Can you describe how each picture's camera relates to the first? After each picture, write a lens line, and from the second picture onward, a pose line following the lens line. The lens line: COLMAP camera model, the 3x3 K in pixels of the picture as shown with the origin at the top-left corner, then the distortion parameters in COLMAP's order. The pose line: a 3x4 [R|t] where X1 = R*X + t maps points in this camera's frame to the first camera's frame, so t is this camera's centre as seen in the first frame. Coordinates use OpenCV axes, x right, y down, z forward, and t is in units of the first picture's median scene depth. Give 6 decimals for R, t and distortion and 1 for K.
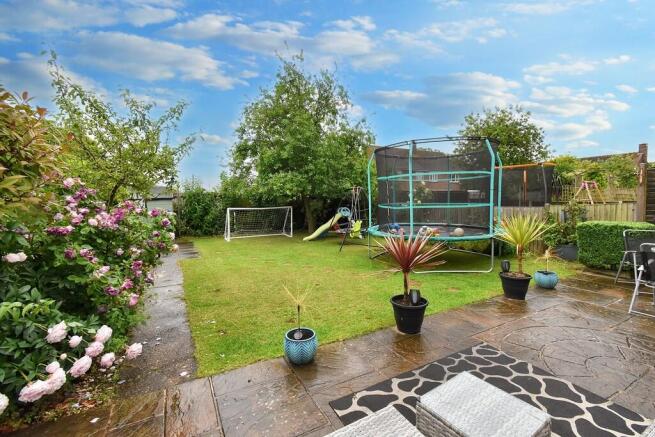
lens RADIAL K [[287.1, 0, 326.5], [0, 287.1, 217.4], [0, 0, 1]] dist [0.007386, -0.000704]
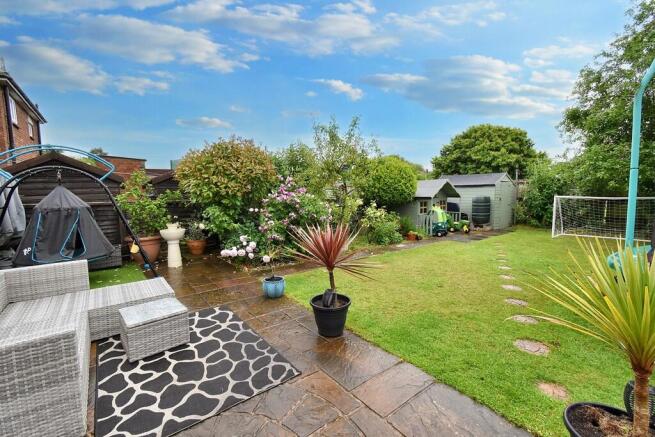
lens RADIAL K [[287.1, 0, 326.7], [0, 287.1, 218.2], [0, 0, 1]] dist [0.007386, -0.000704]
pose [[0.172597, 0.101846, -0.979713, 1.584574], [-0.056568, 0.994023, 0.093368, -0.064451], [0.983367, 0.039306, 0.177327, 1.148104]]
